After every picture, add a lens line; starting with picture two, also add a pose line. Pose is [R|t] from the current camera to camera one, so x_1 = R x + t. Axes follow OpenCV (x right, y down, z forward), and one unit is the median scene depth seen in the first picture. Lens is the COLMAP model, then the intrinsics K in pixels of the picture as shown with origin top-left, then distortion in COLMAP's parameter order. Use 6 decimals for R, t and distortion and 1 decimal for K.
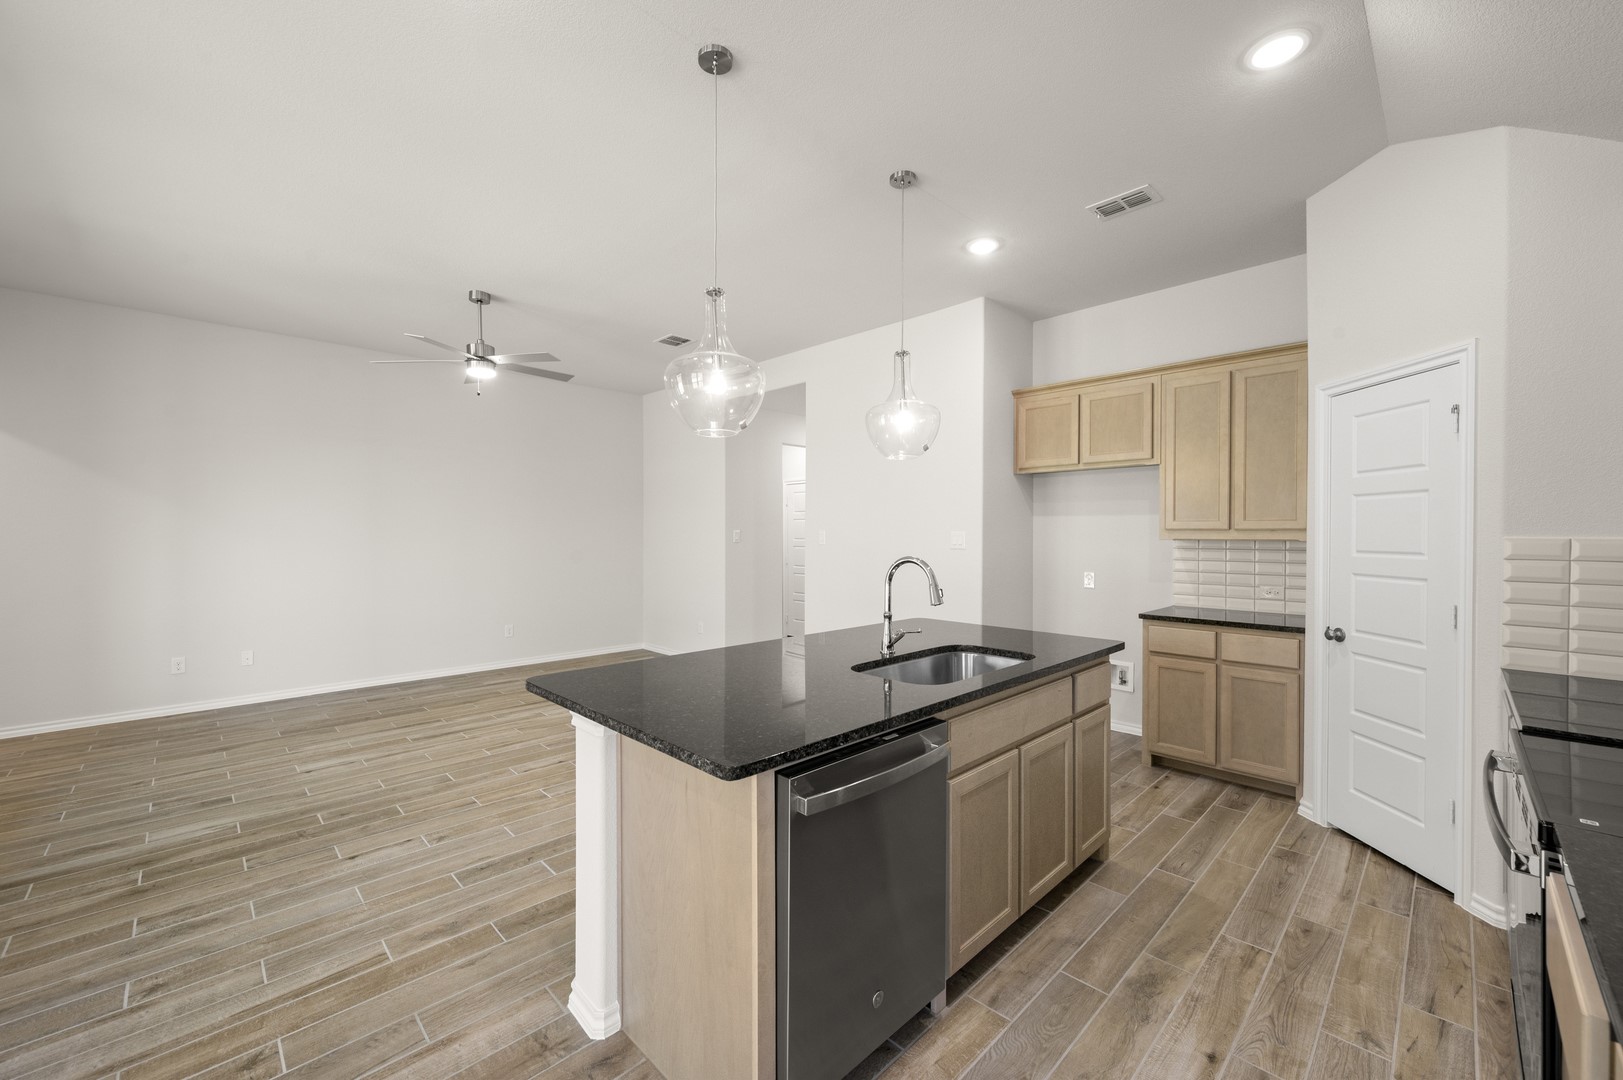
lens RADIAL K [[637.6, 0, 814.7], [0, 637.6, 537.7], [0, 0, 1]] dist [-0.000774, 0.000053]
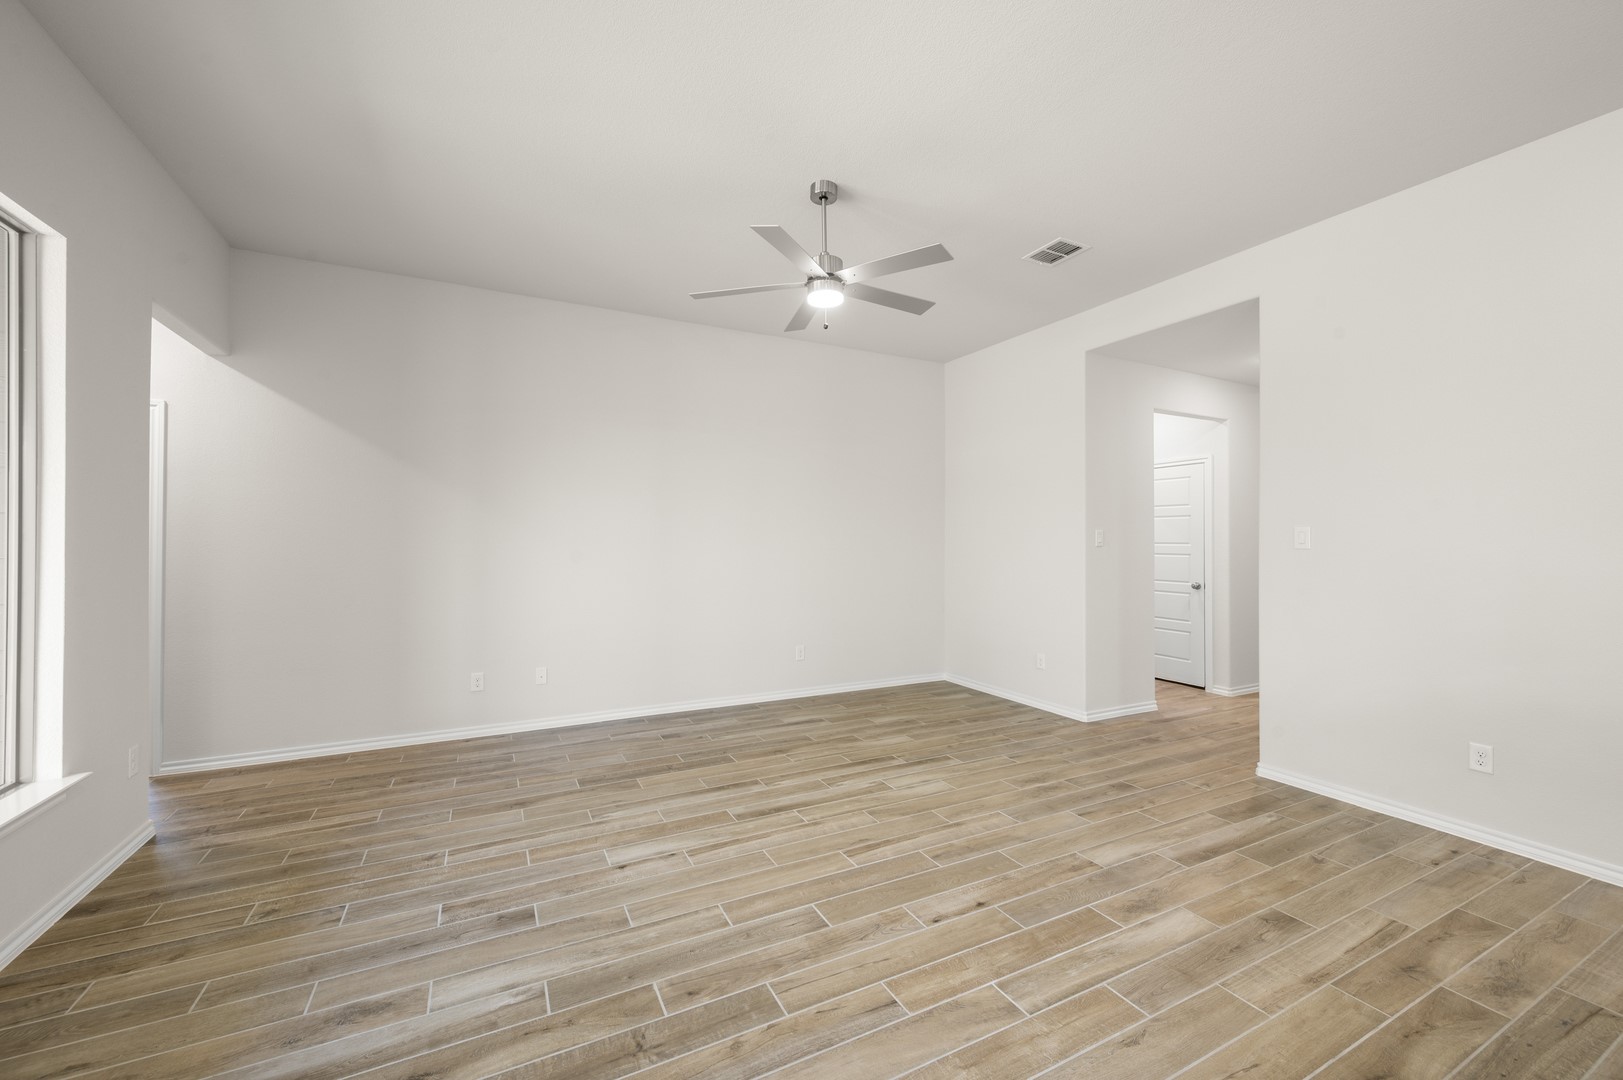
lens RADIAL K [[637.6, 0, 814.7], [0, 637.6, 537.7], [0, 0, 1]] dist [-0.000774, 0.000053]
pose [[0.953947, 0.000517, -0.299976, -0.351256], [-0.004211, 0.999923, -0.011668, 0.012945], [0.299947, 0.012394, 0.953875, 0.359541]]
